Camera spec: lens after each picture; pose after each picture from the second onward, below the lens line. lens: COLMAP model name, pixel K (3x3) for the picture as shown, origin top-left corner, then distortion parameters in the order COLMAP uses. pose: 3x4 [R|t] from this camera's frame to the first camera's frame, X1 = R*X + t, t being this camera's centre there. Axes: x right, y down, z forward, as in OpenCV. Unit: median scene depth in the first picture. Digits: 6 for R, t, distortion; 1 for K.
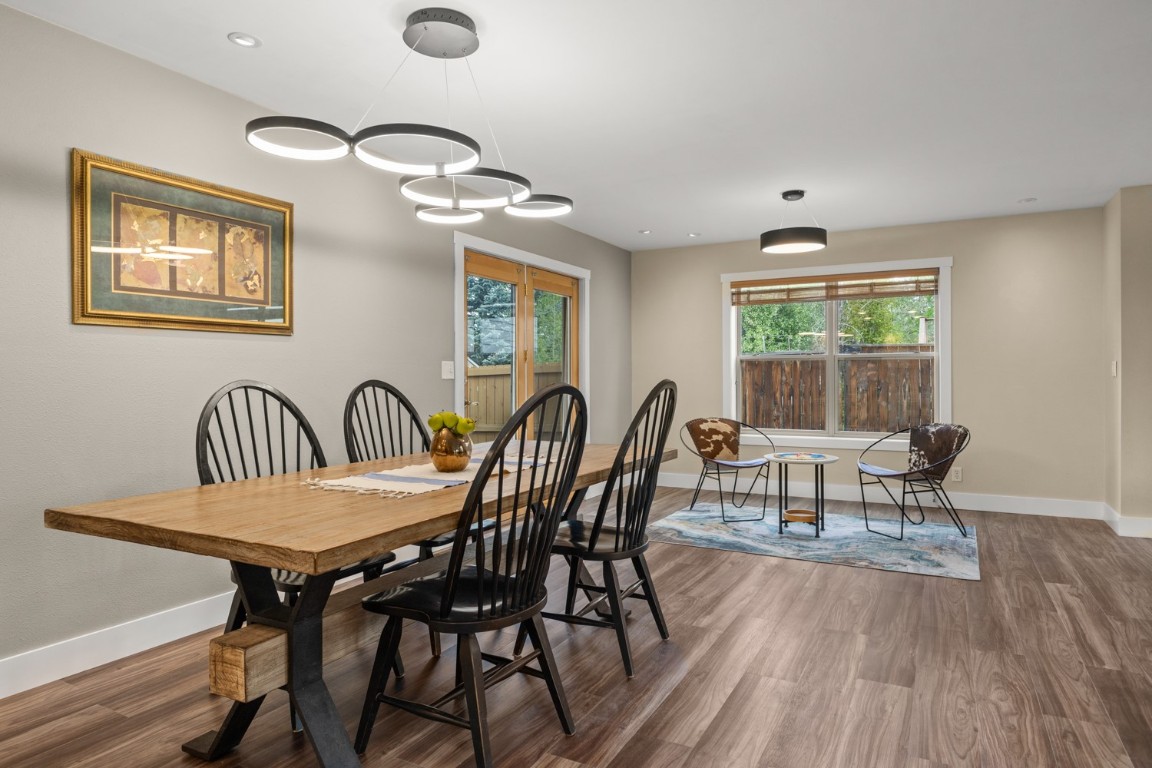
lens RADIAL K [[689.8, 0, 577.4], [0, 689.8, 377.7], [0, 0, 1]] dist [-0.014242, 0.004150]
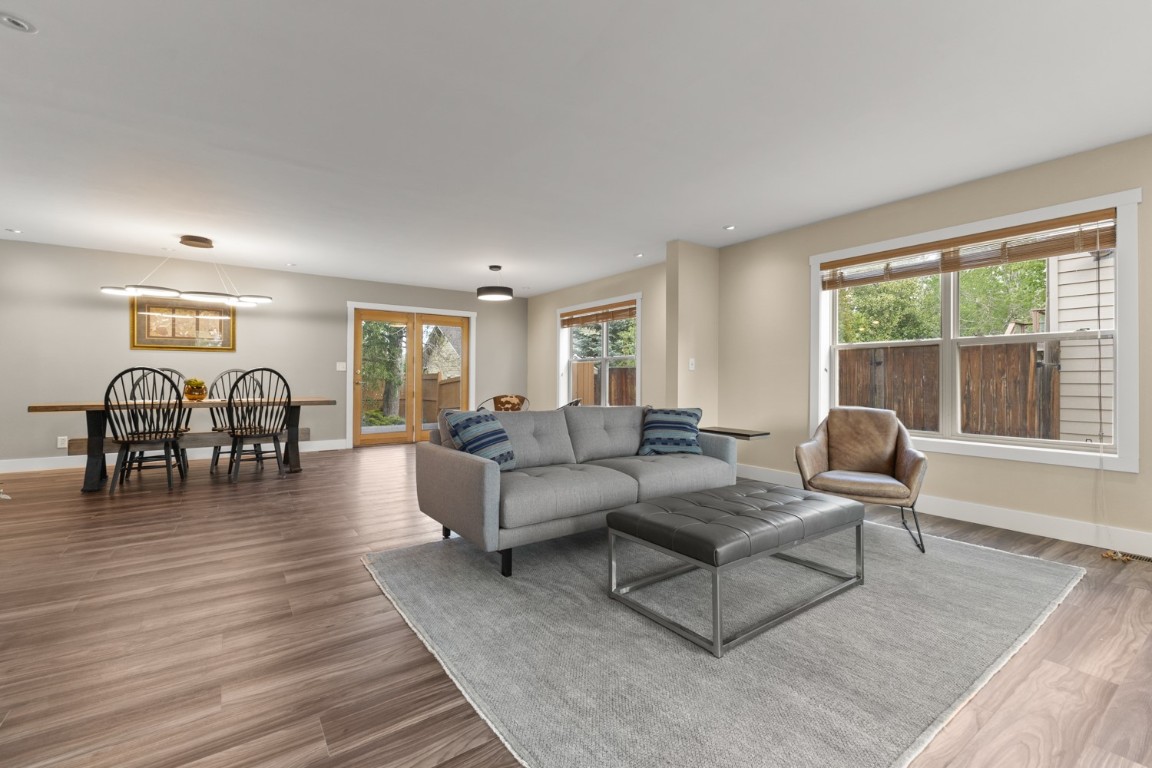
lens RADIAL K [[498.9, 0, 574.2], [0, 498.9, 373.6], [0, 0, 1]] dist [0.008224, -0.003747]
pose [[0.900104, -0.000209, -0.435674, 1.061352], [-0.005784, 0.999906, -0.012428, 0.023535], [0.435636, 0.013707, 0.900019, -0.074890]]
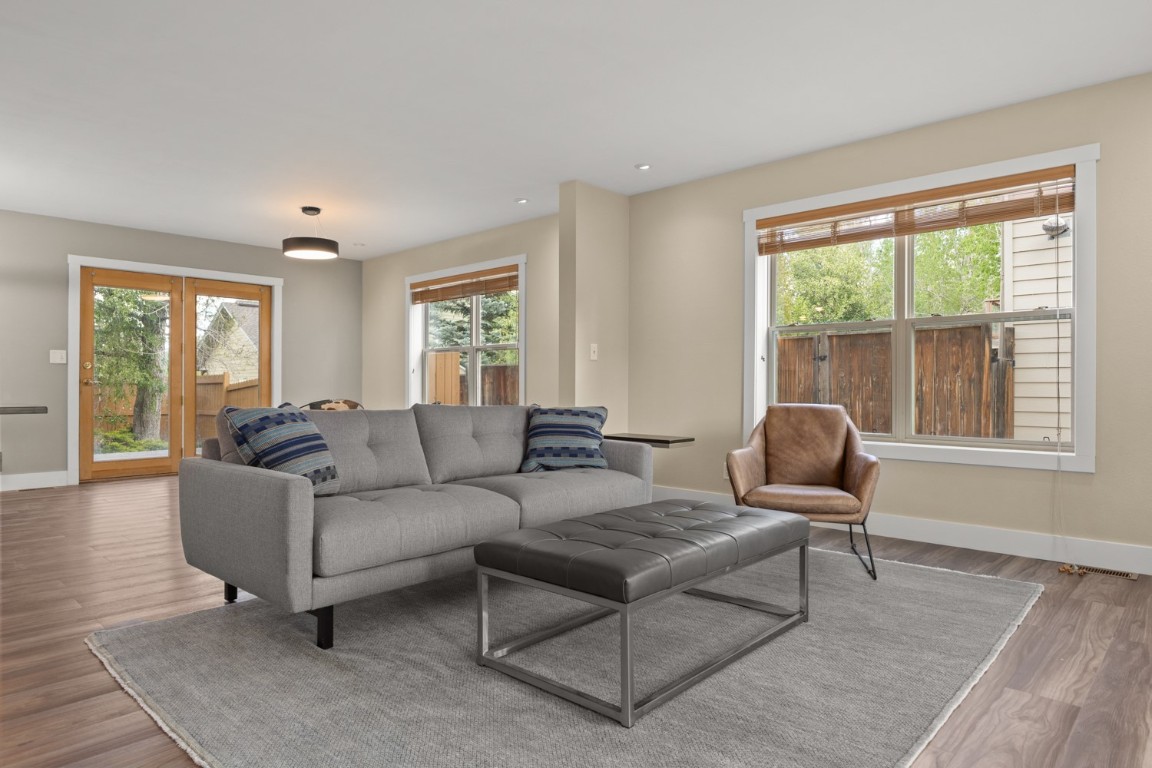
lens RADIAL K [[689.8, 0, 577.2], [0, 689.8, 386.7], [0, 0, 1]] dist [-0.014242, 0.004150]
pose [[0.970179, 0.001366, -0.242385, 1.058933], [-0.002217, 0.999992, -0.003238, 0.046692], [0.242378, 0.003679, 0.970175, -0.059034]]
